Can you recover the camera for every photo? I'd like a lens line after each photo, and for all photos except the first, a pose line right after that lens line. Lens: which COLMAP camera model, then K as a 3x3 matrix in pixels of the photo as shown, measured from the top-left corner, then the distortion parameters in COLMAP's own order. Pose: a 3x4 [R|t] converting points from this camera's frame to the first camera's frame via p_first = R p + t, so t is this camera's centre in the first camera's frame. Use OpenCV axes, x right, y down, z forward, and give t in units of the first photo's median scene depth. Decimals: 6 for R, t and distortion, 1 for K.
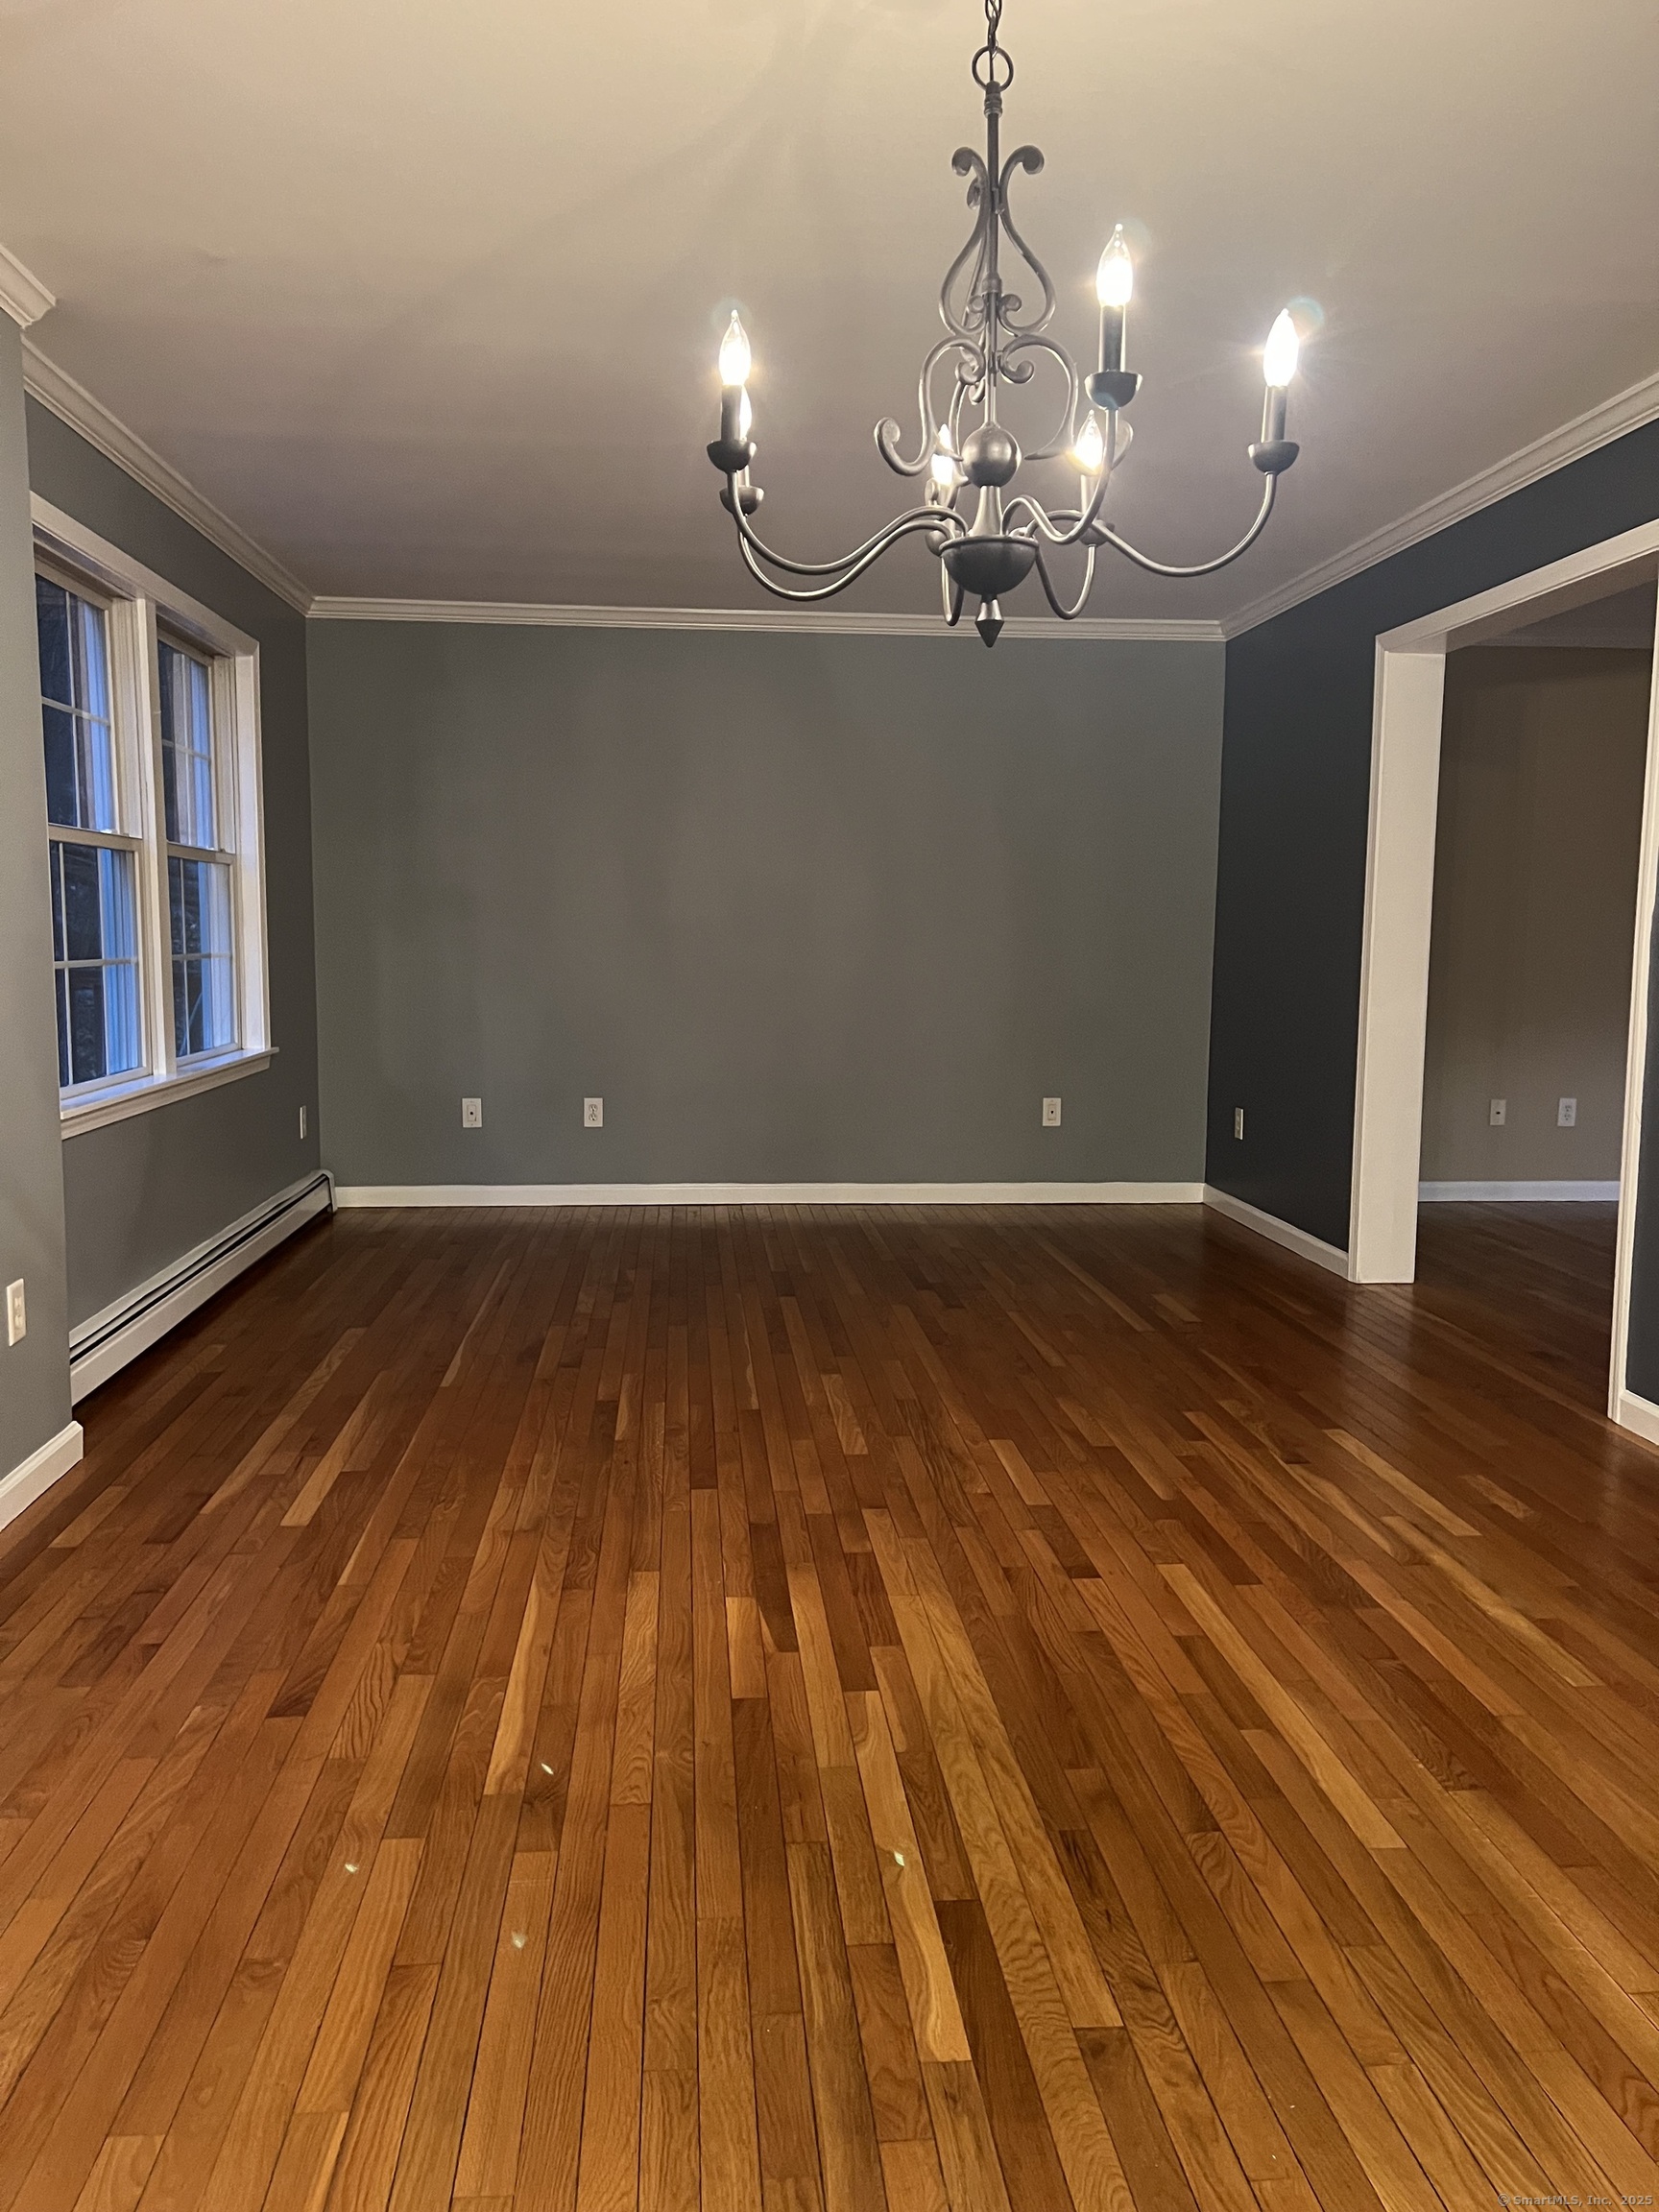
lens RADIAL K [[1658.9, 0, 829.5], [0, 1658.9, 1106.0], [0, 0, 1]] dist [0.098790, -0.216866]
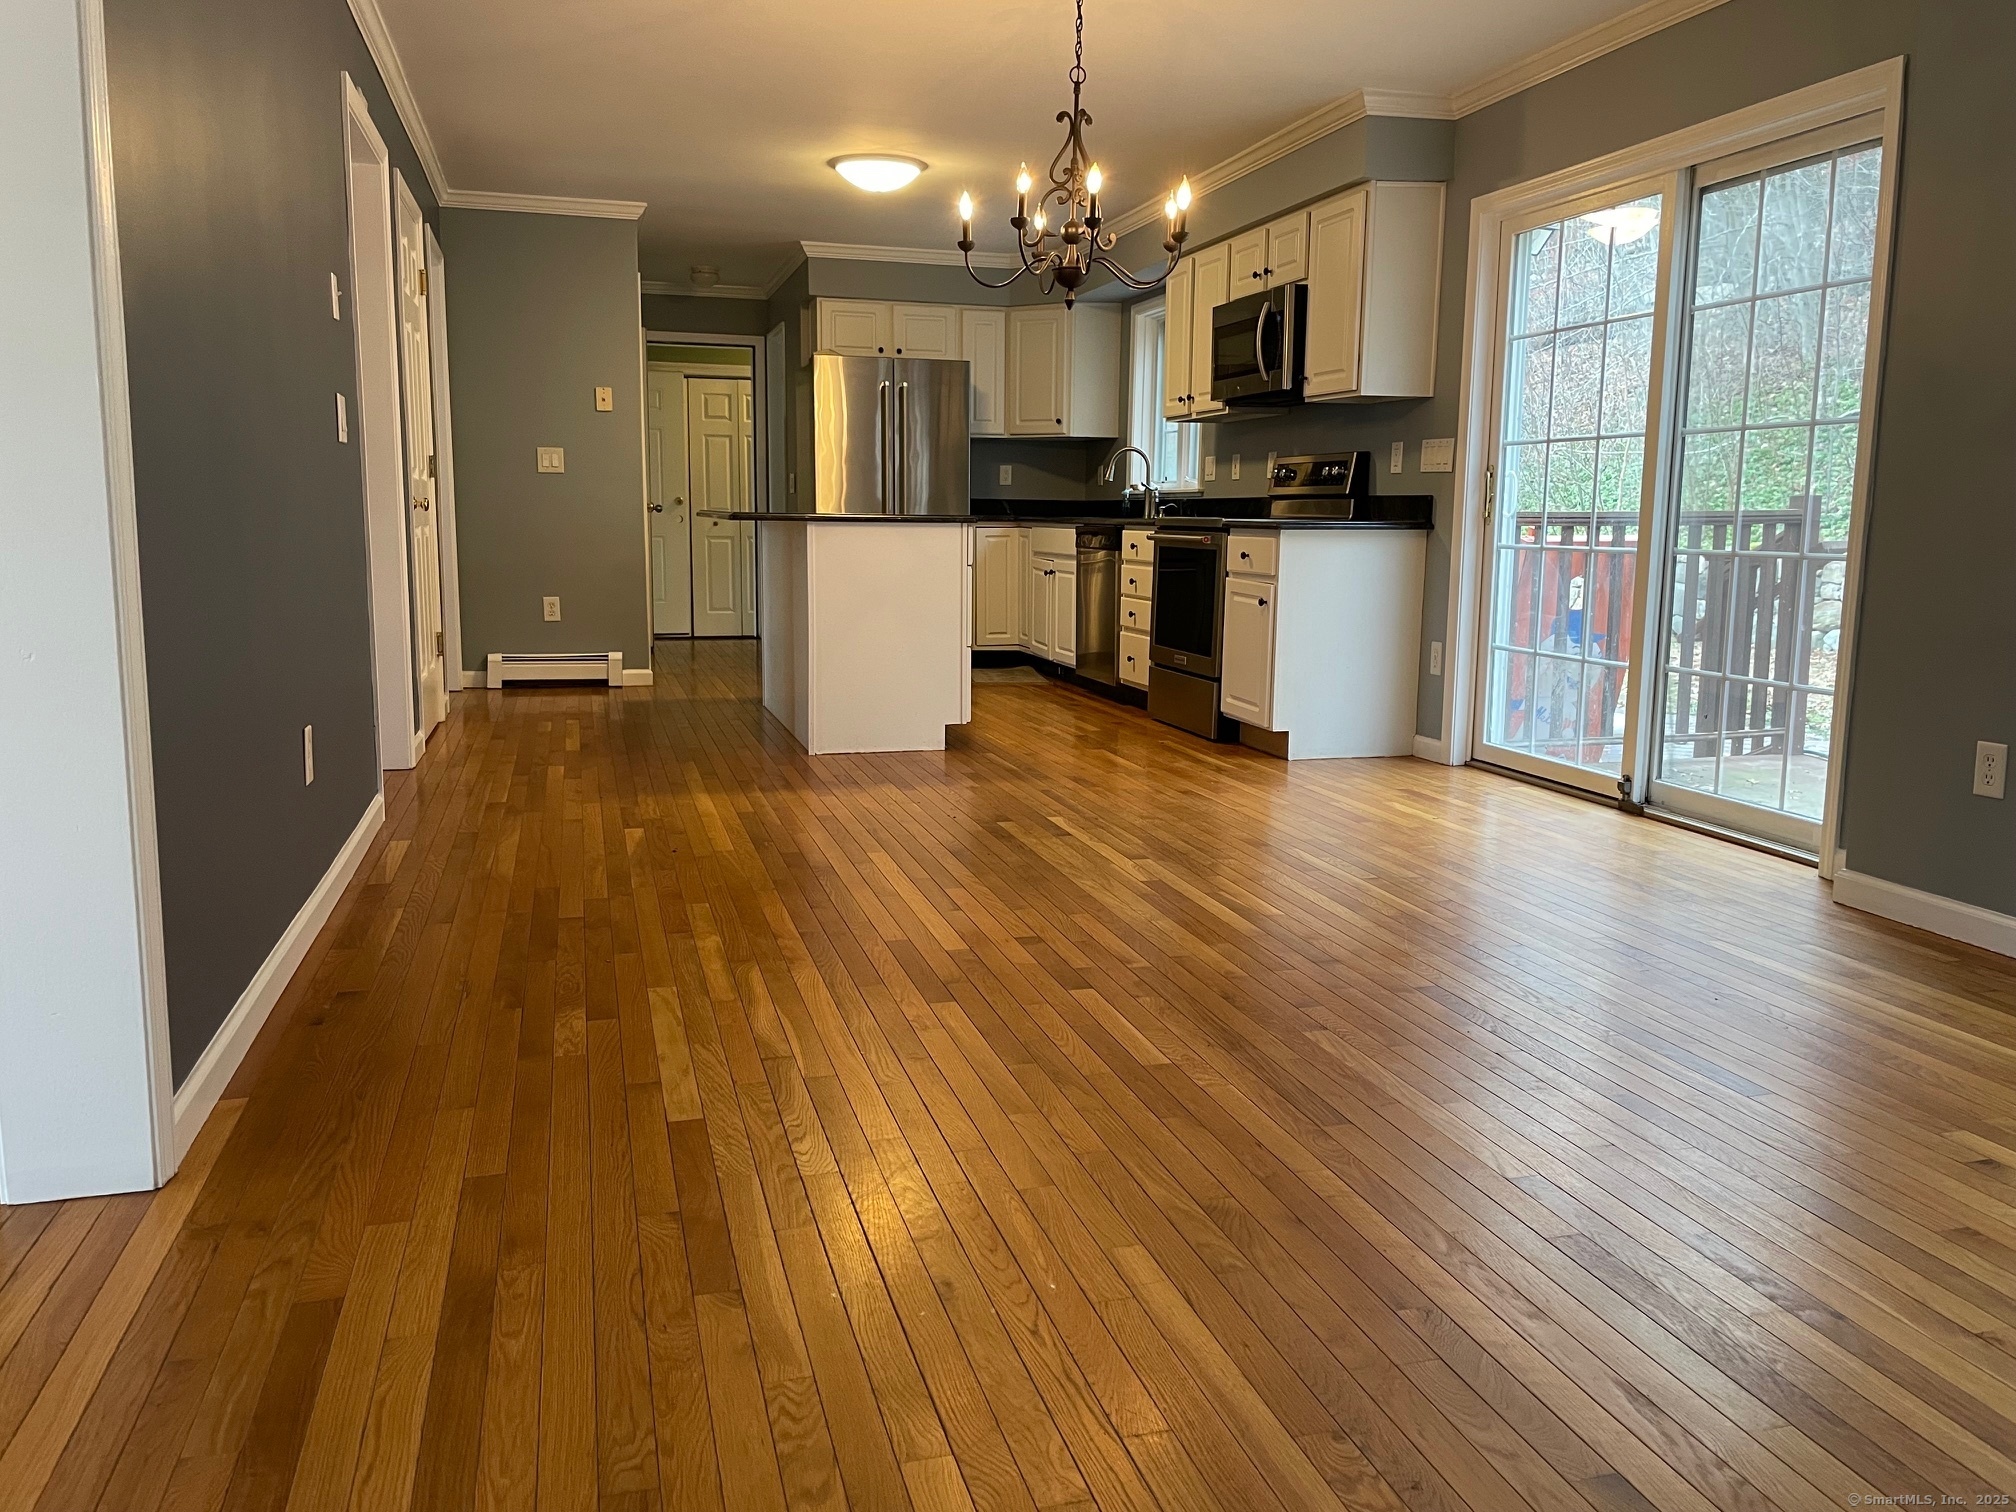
lens RADIAL K [[1511.9, 0, 1008.0], [0, 1511.9, 756.0], [0, 0, 1]] dist [0.098790, -0.216866]
pose [[-0.984149, 0.012831, -0.176881, 0.347803], [-0.034924, 0.963827, 0.264229, -0.134574], [0.173873, 0.266218, -0.948101, 1.939653]]
